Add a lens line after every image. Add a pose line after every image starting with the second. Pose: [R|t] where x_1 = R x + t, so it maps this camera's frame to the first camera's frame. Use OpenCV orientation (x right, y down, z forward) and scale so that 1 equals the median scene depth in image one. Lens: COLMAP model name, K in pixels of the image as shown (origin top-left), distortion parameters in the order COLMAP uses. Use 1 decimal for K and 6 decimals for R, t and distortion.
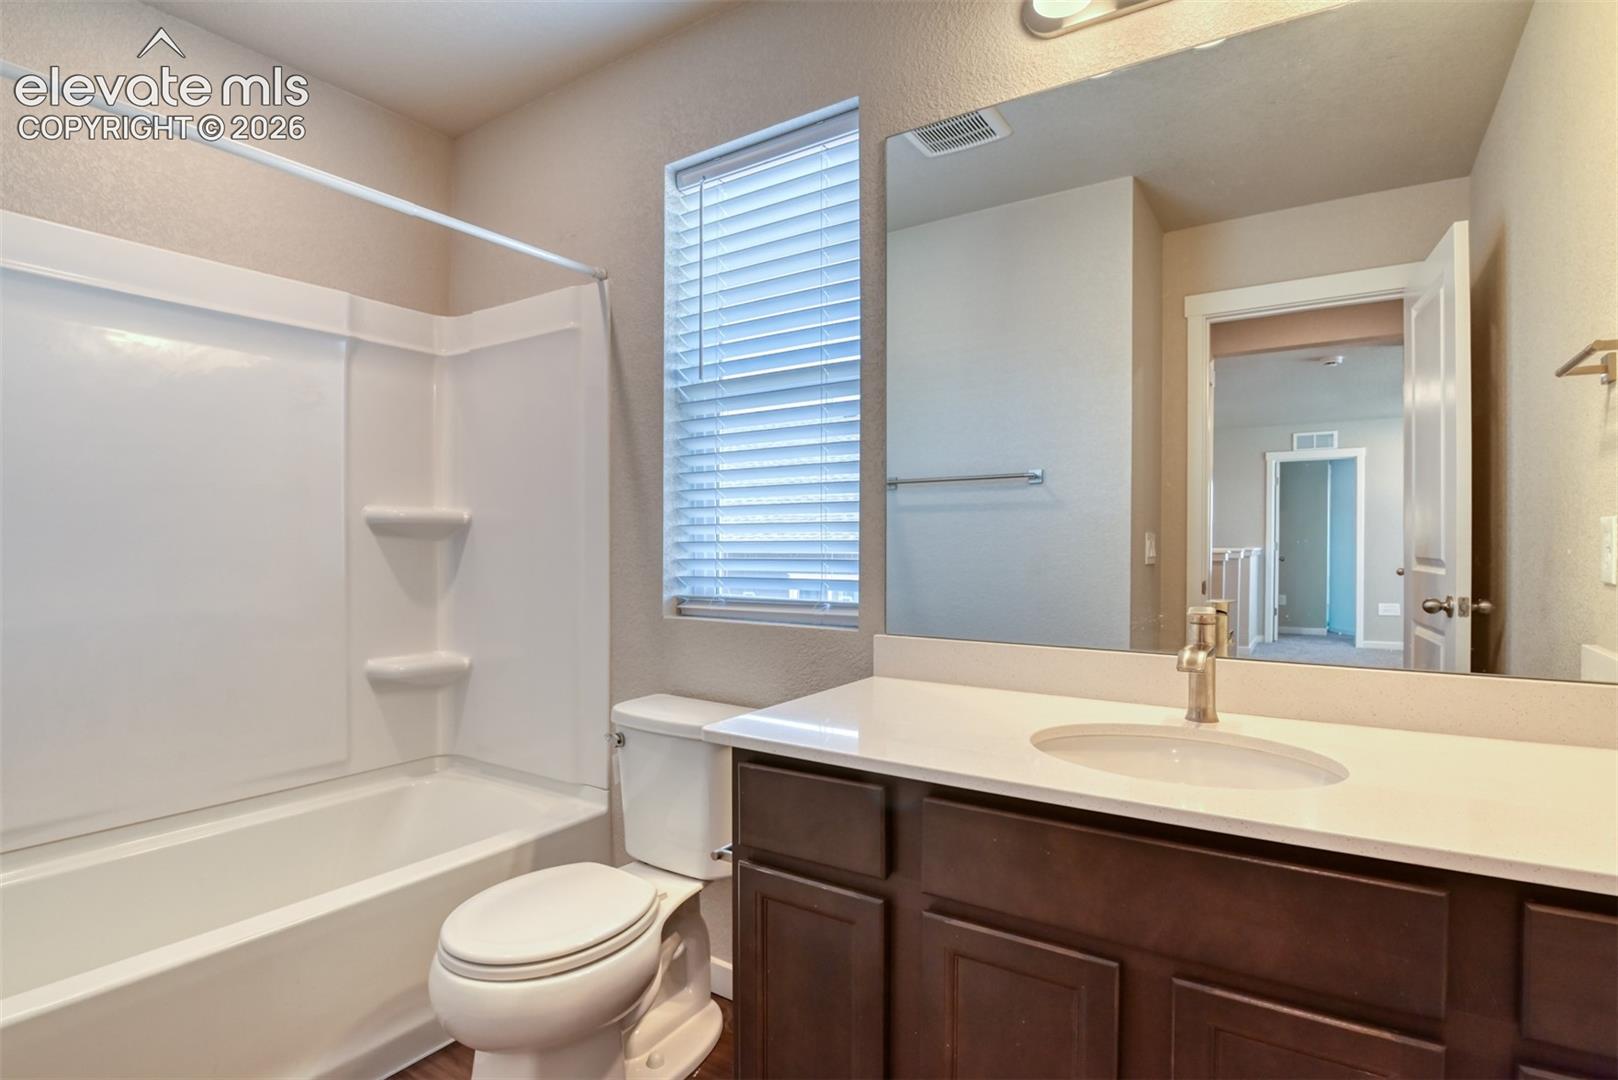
lens RADIAL K [[806.9, 0, 809.9], [0, 806.9, 534.0], [0, 0, 1]] dist [-0.026232, -0.002690]
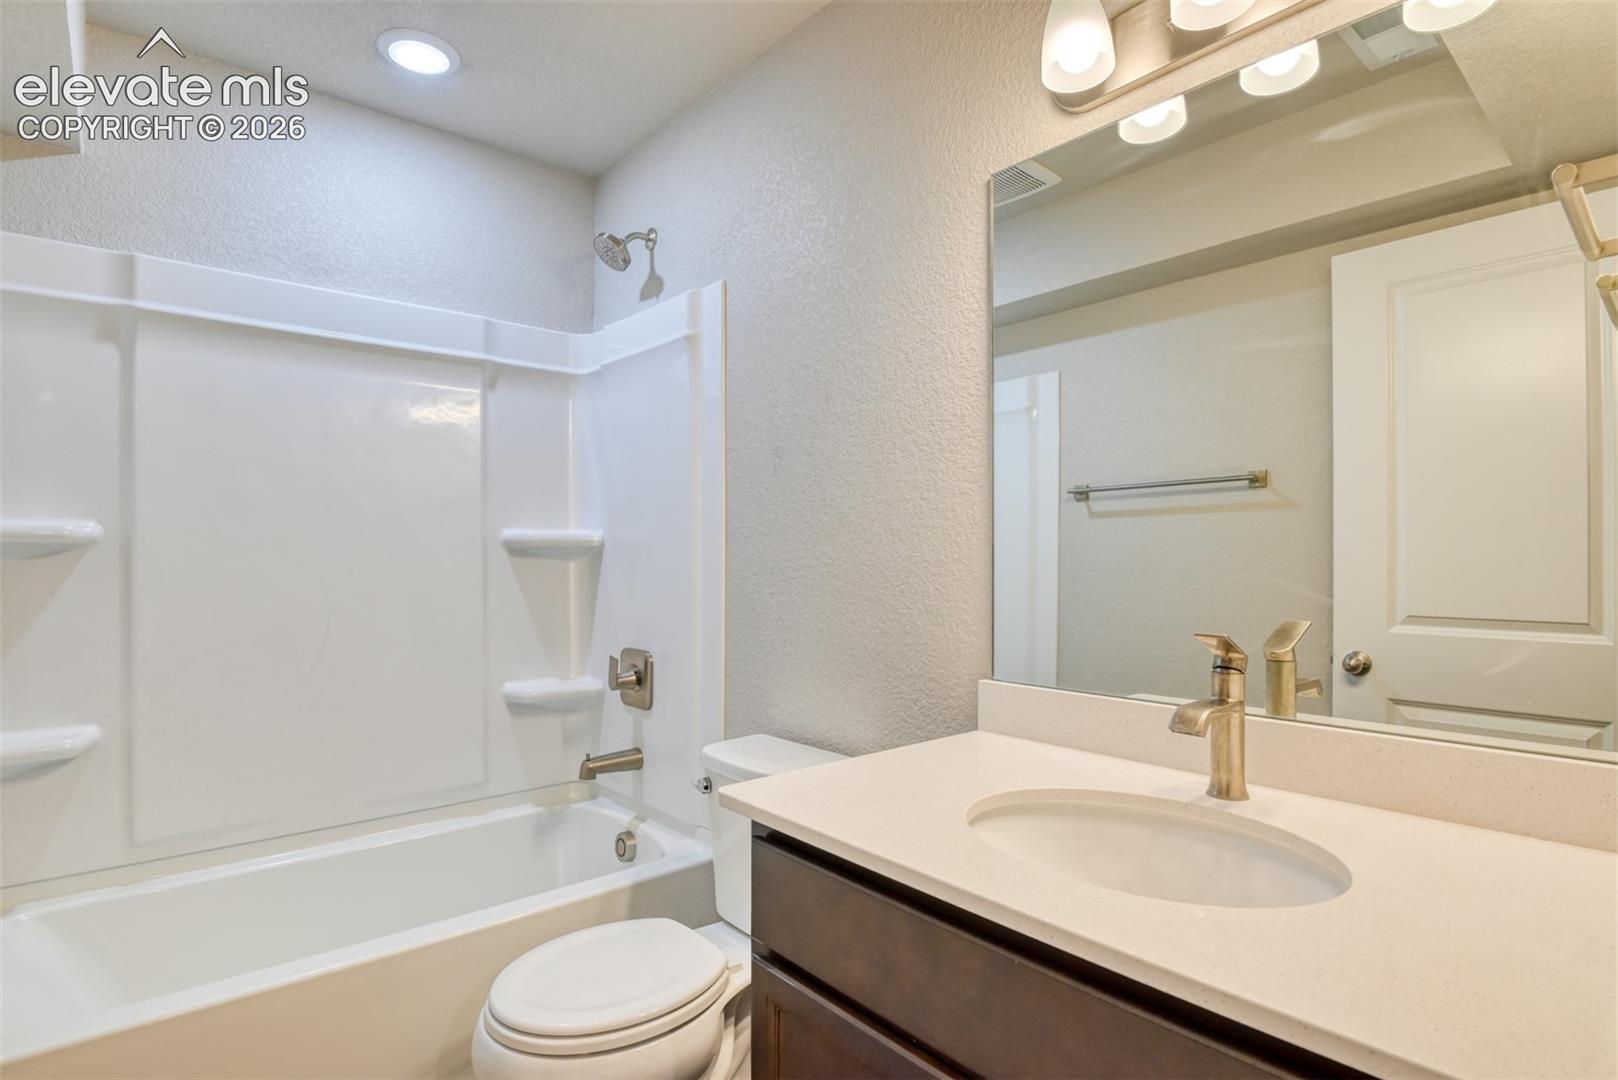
lens RADIAL K [[806.9, 0, 865.6], [0, 806.9, 555.6], [0, 0, 1]] dist [-0.026232, -0.002690]
pose [[0.973513, -0.006396, -0.228542, 0.116061], [0.008964, 0.999908, 0.010201, -0.007947], [0.228455, -0.011979, 0.973481, 0.131158]]
